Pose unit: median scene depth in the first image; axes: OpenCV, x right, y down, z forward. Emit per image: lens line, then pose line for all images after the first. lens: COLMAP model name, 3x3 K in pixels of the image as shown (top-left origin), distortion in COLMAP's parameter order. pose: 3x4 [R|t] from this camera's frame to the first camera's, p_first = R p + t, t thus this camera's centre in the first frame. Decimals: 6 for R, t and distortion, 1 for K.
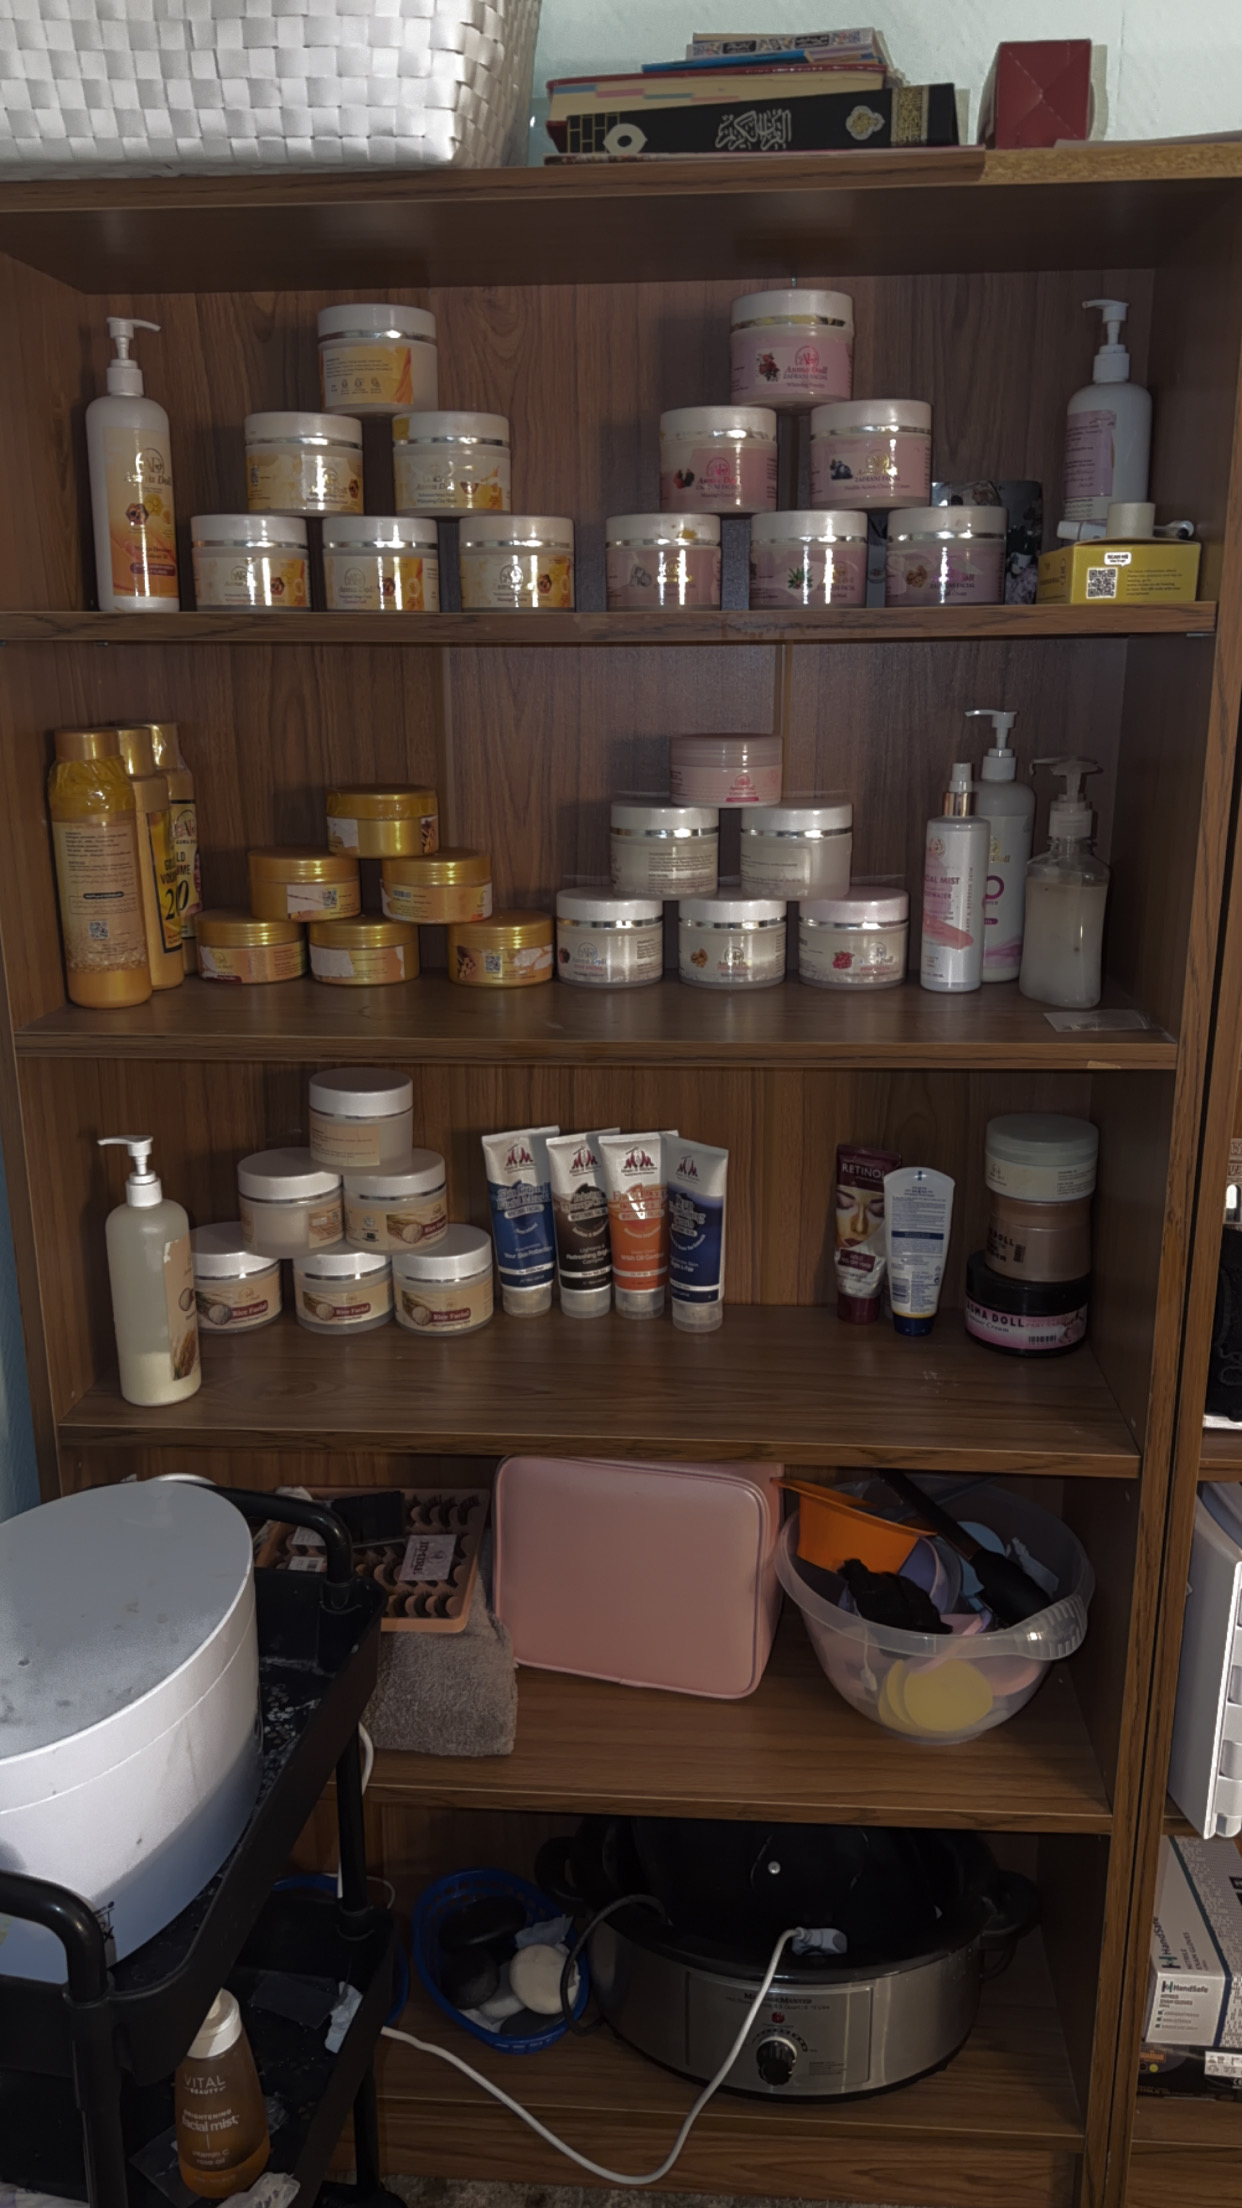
lens RADIAL K [[1638.7, 0, 664.2], [0, 1638.7, 1098.9], [0, 0, 1]] dist [0.032689, -0.086879]
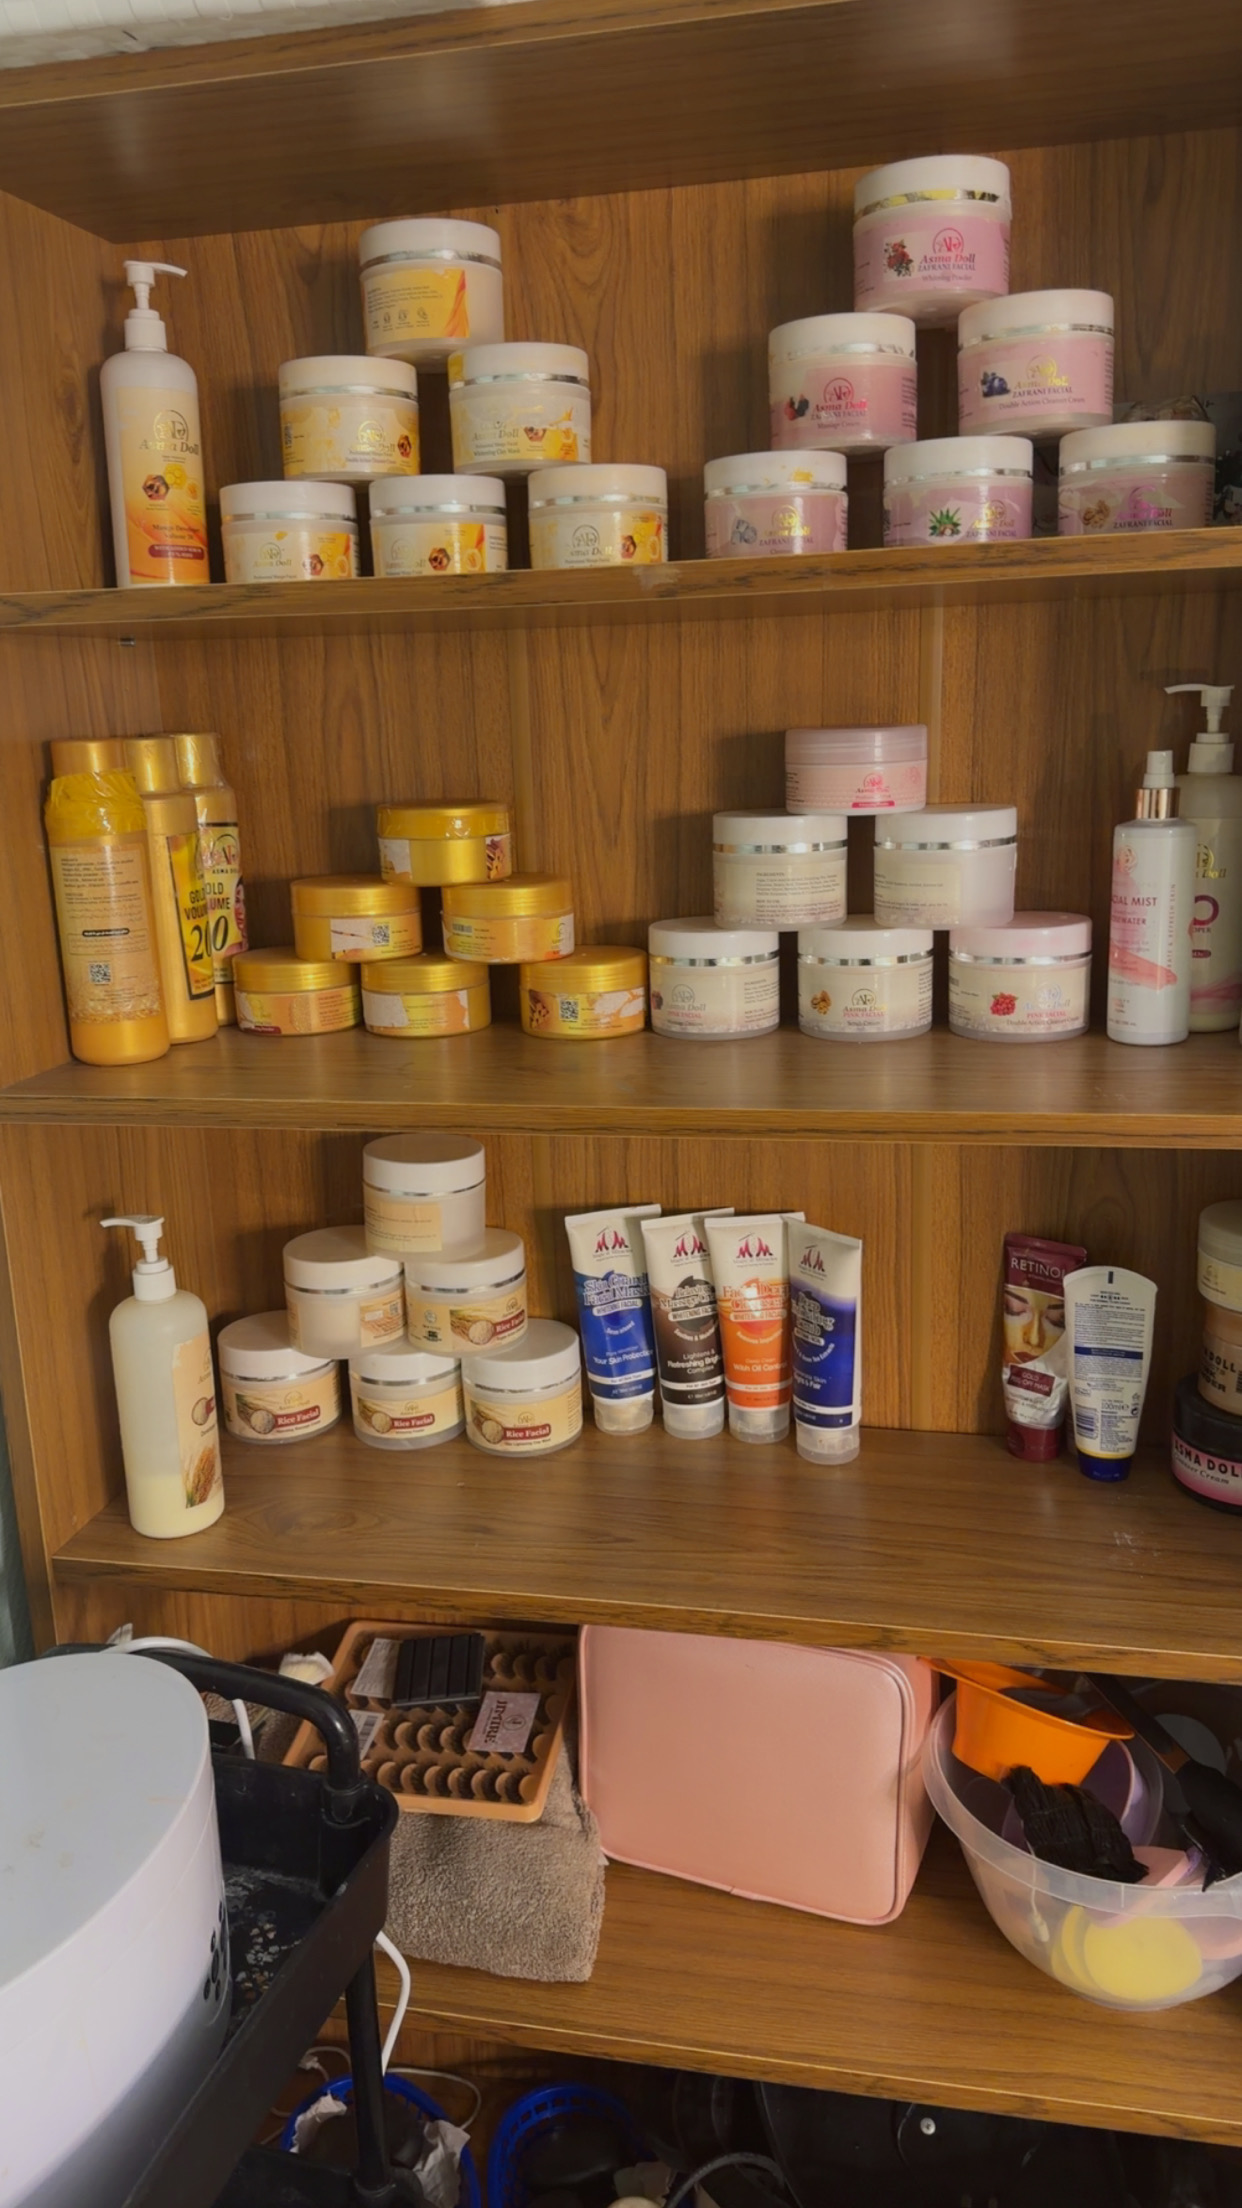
lens RADIAL K [[1638.7, 0, 636.2], [0, 1638.7, 1080.7], [0, 0, 1]] dist [0.032689, -0.086879]
pose [[0.987822, 0.003291, -0.155552, 0.055810], [-0.008911, 0.999332, -0.035444, -0.018103], [0.155332, 0.036398, 0.987192, 0.191261]]
